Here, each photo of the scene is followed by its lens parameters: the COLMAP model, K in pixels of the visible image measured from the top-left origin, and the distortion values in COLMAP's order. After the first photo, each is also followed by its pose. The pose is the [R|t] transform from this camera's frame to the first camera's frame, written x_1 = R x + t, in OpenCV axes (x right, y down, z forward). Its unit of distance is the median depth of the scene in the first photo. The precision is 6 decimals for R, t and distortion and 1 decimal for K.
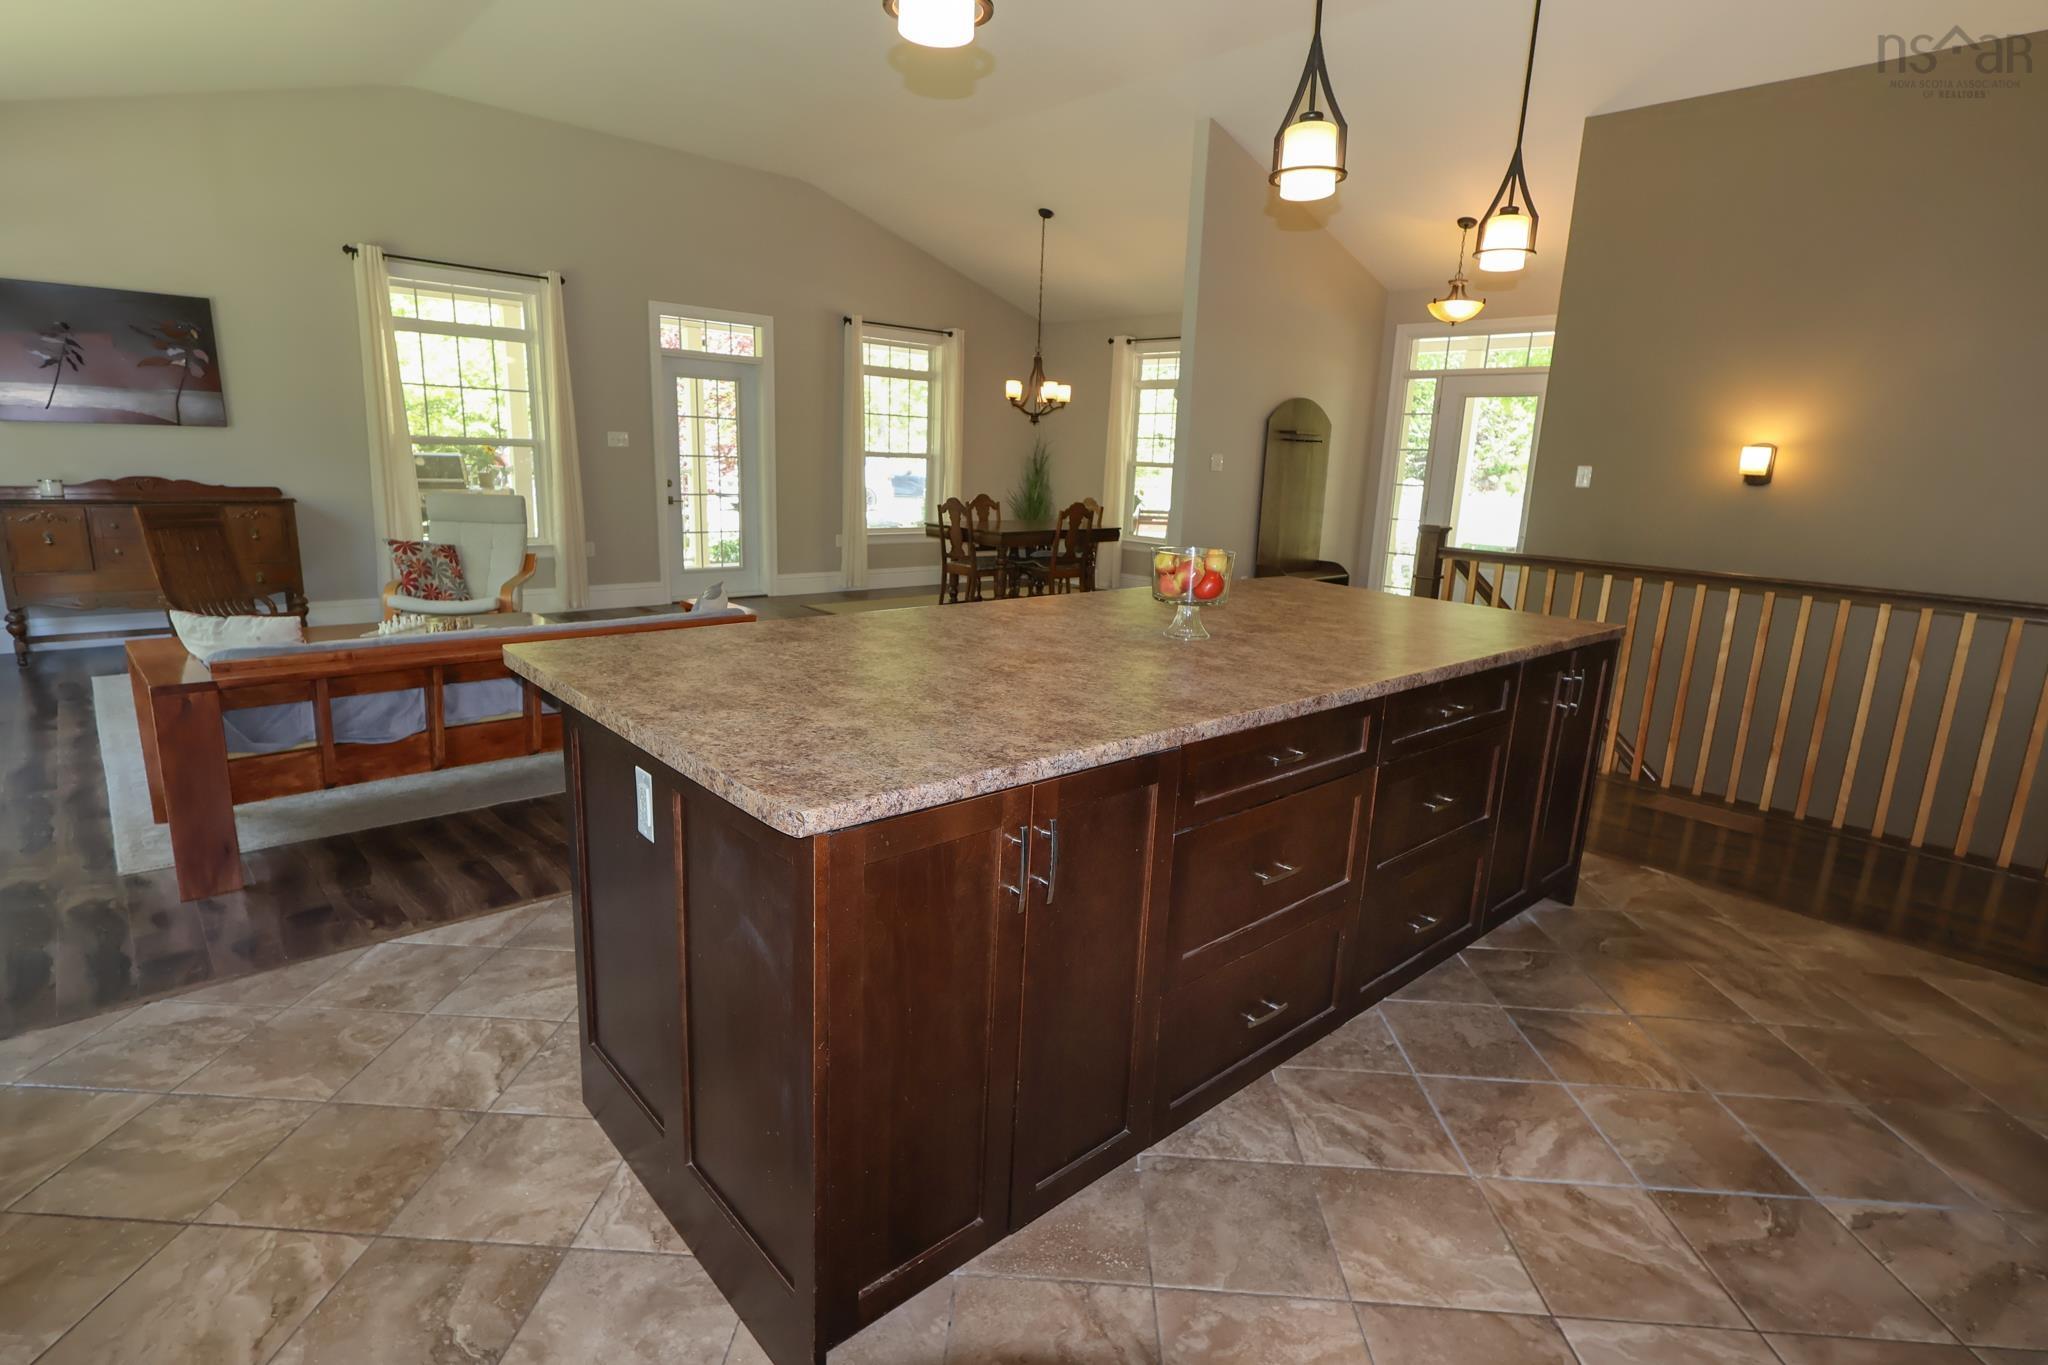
lens RADIAL K [[1007.5, 0, 1019.8], [0, 1007.5, 680.8], [0, 0, 1]] dist [0.002232, 0.000788]
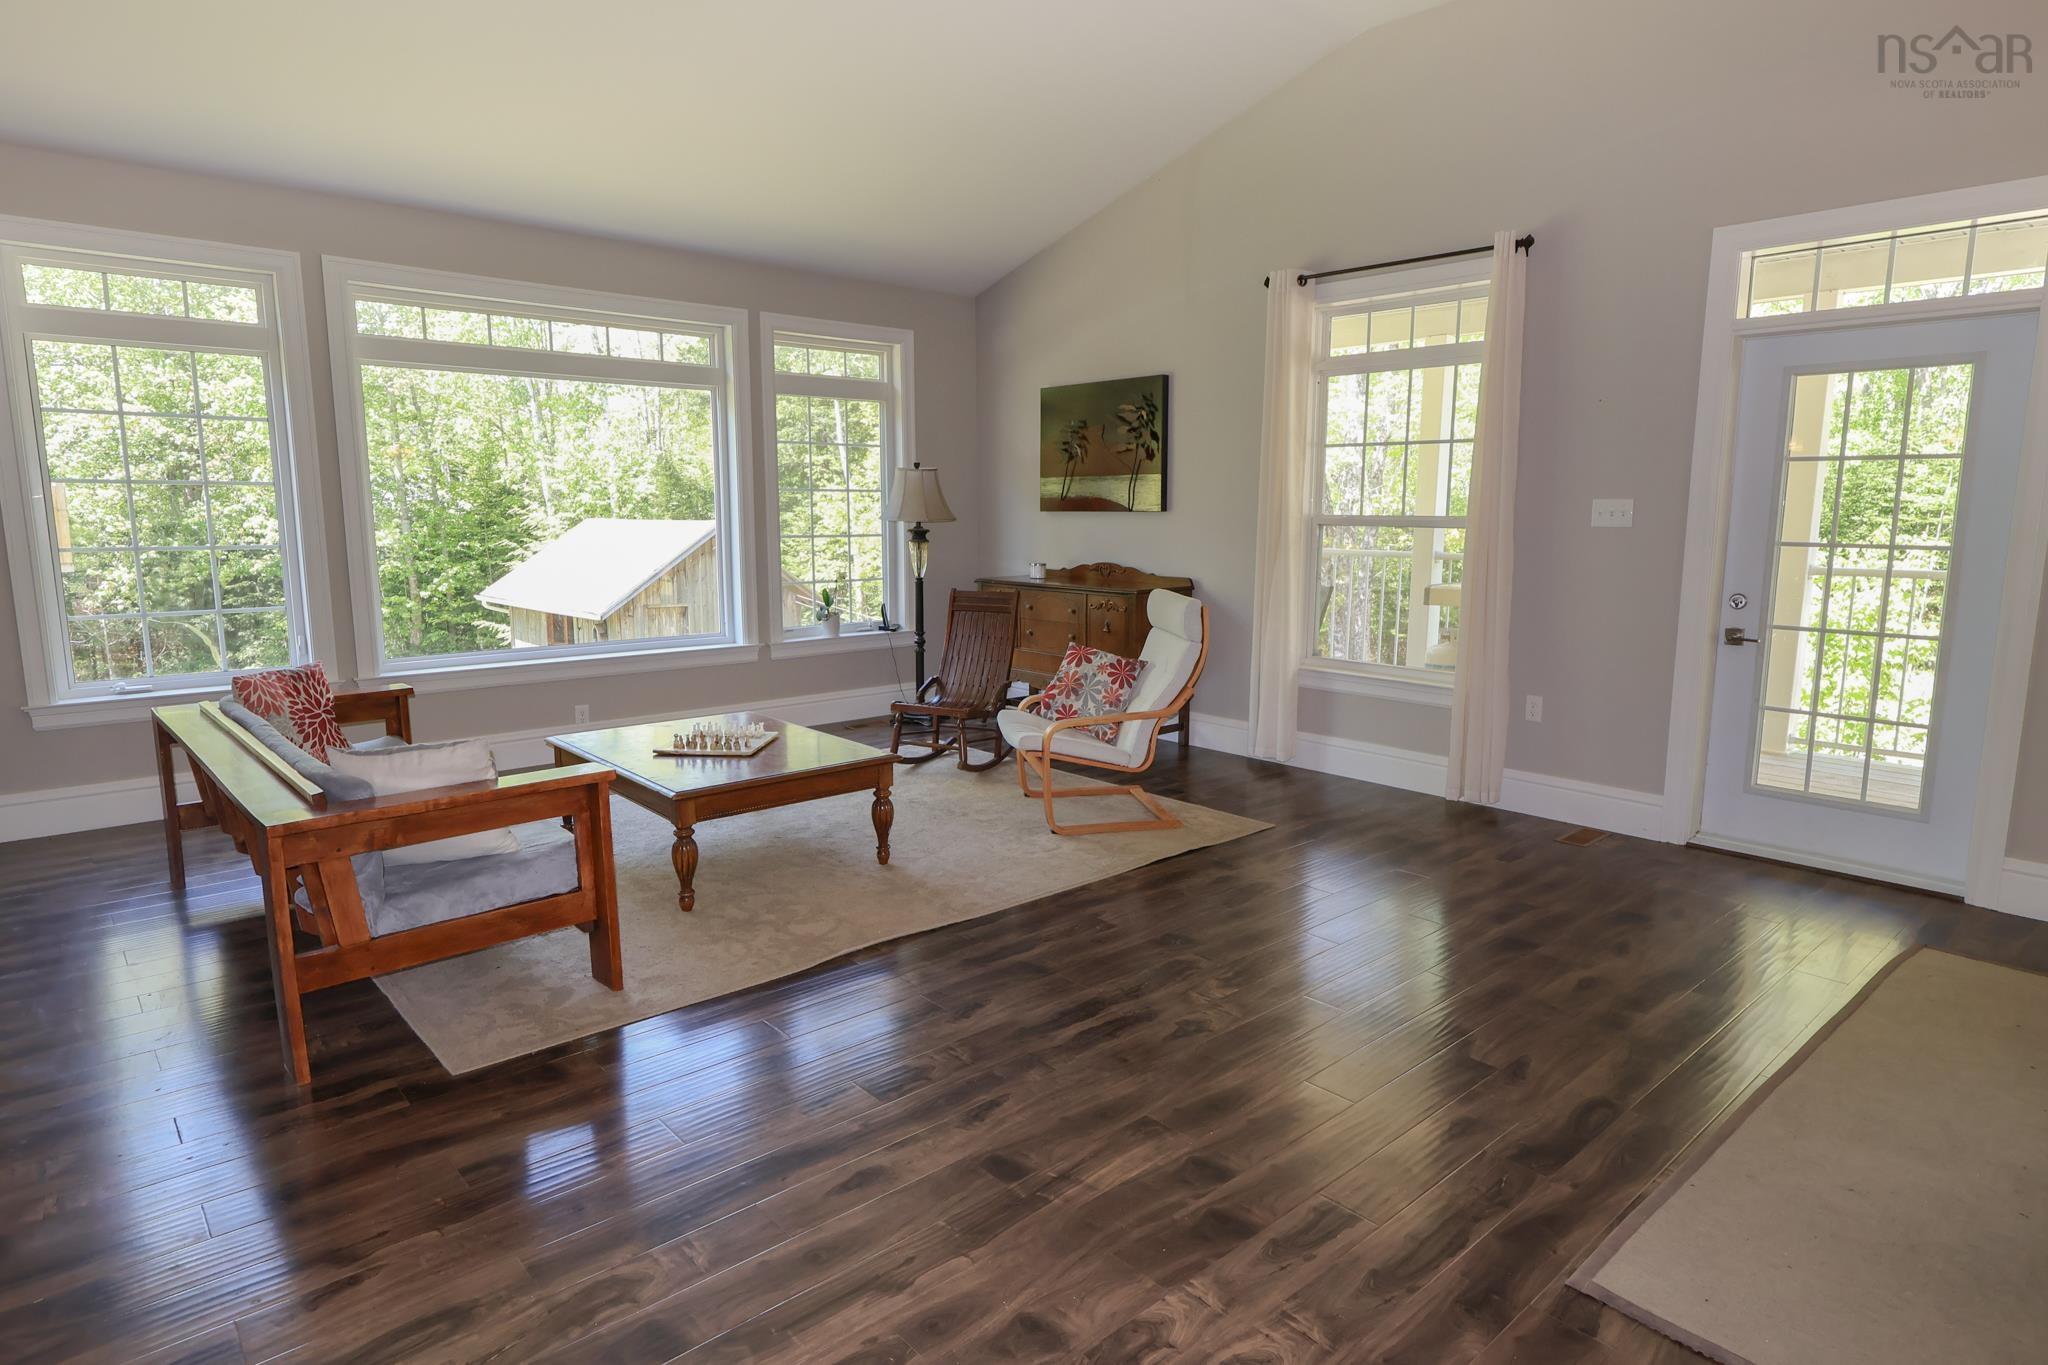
lens RADIAL K [[1142.8, 0, 1050.7], [0, 1142.8, 682.9], [0, 0, 1]] dist [-0.004685, -0.000792]
pose [[-0.002962, 0.116673, -0.993166, 0.206362], [-0.225097, 0.967604, 0.114341, -0.158250], [0.974332, 0.223897, 0.023397, 0.731617]]
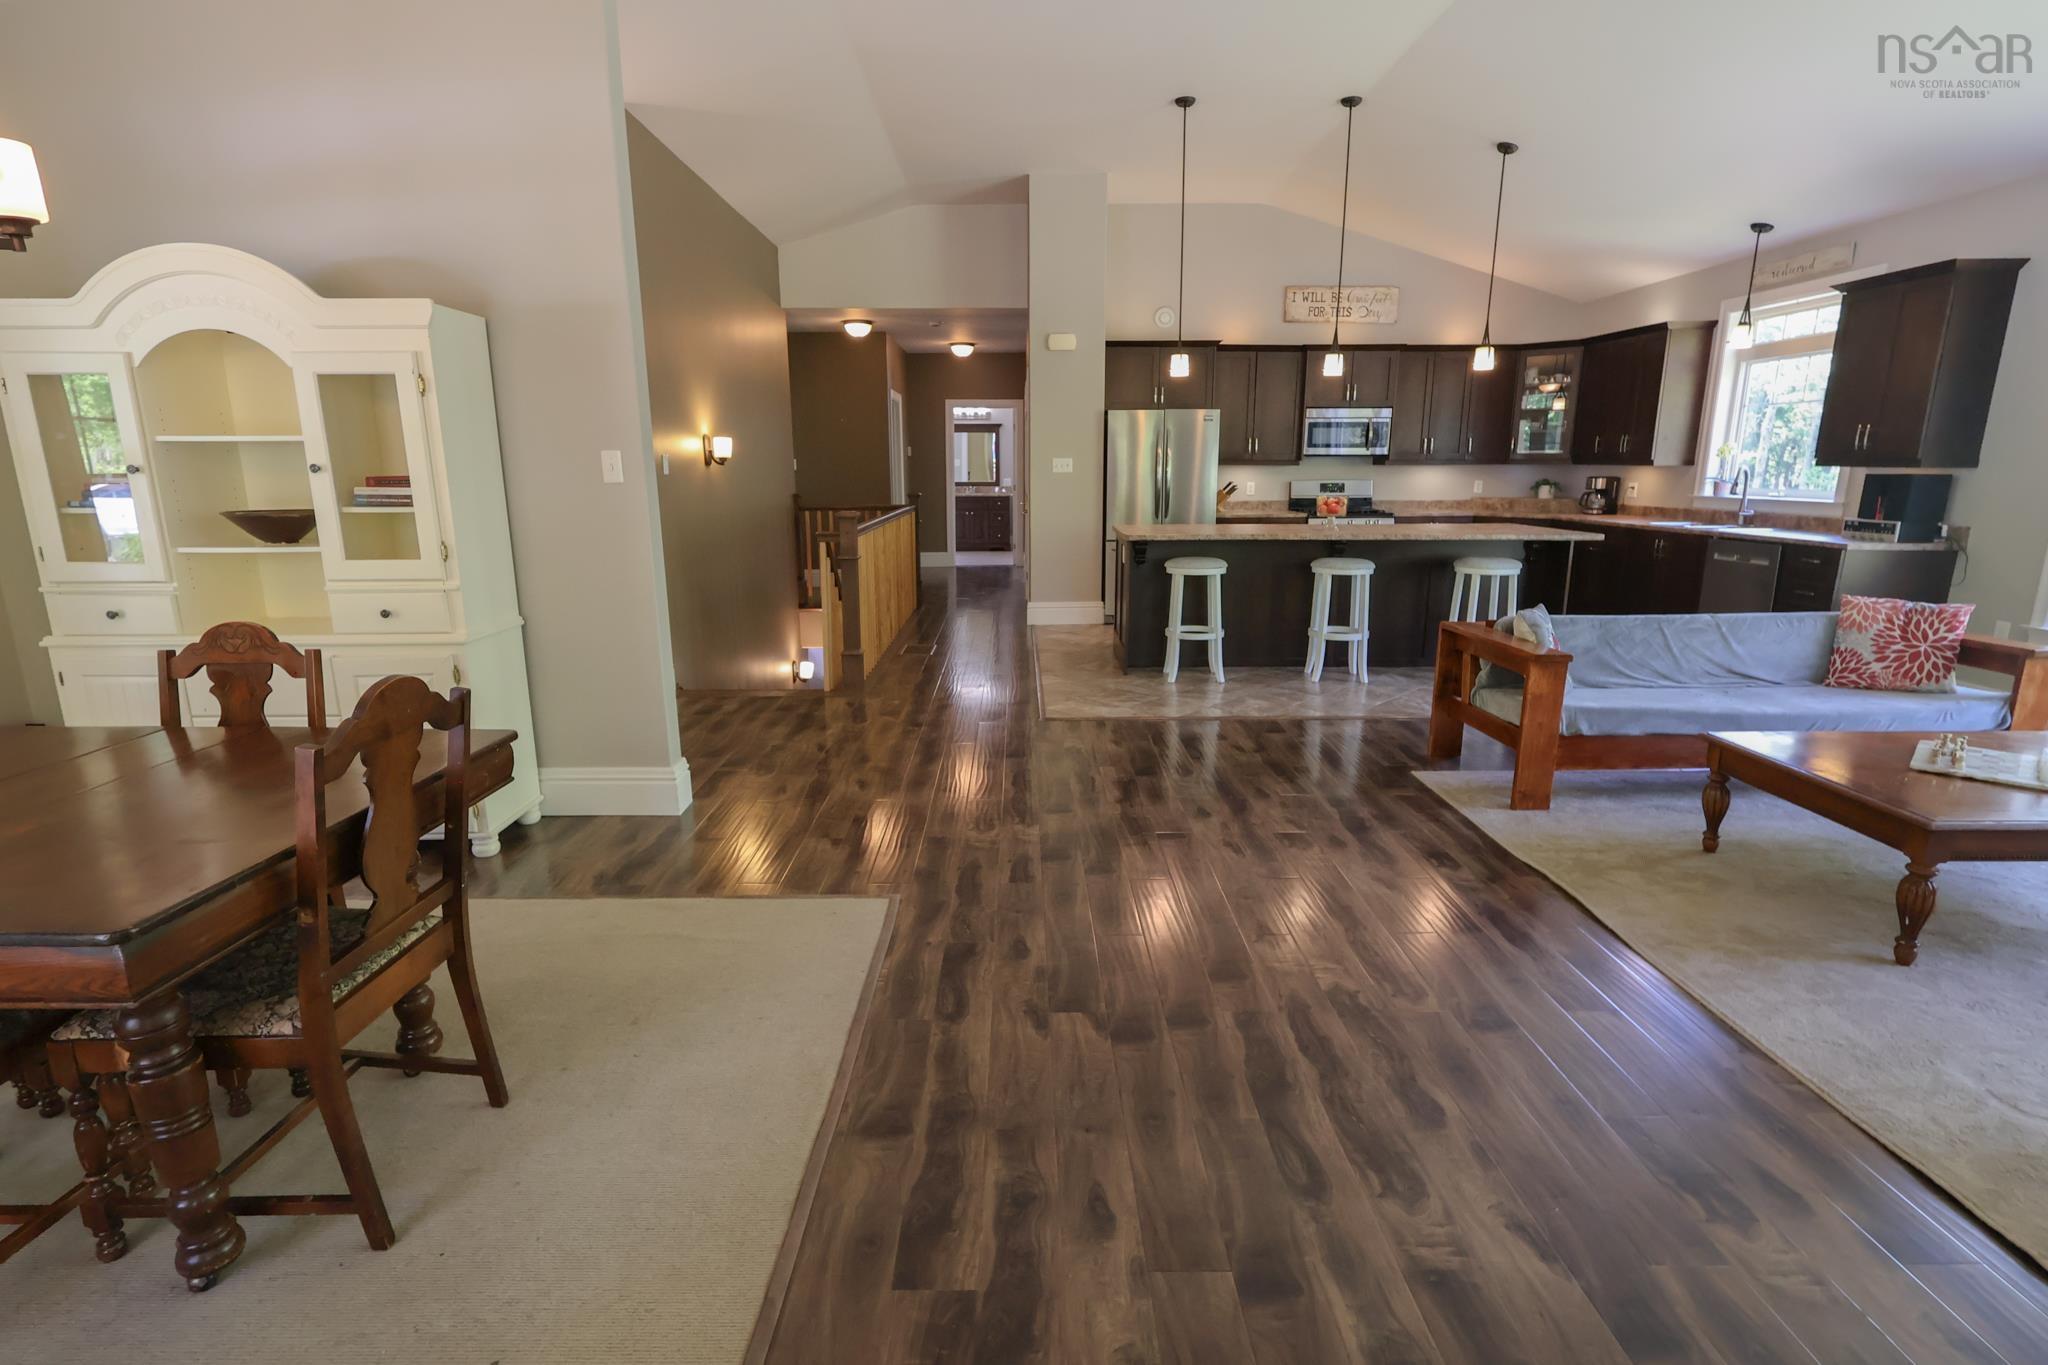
lens RADIAL K [[974.6, 0, 1017.3], [0, 974.6, 678.9], [0, 0, 1]] dist [0.000220, 0.000565]
pose [[-0.734640, -0.180818, 0.653918, -0.310196], [0.126601, 0.910367, 0.393959, -0.254368], [-0.666541, 0.372204, -0.645900, 1.071767]]
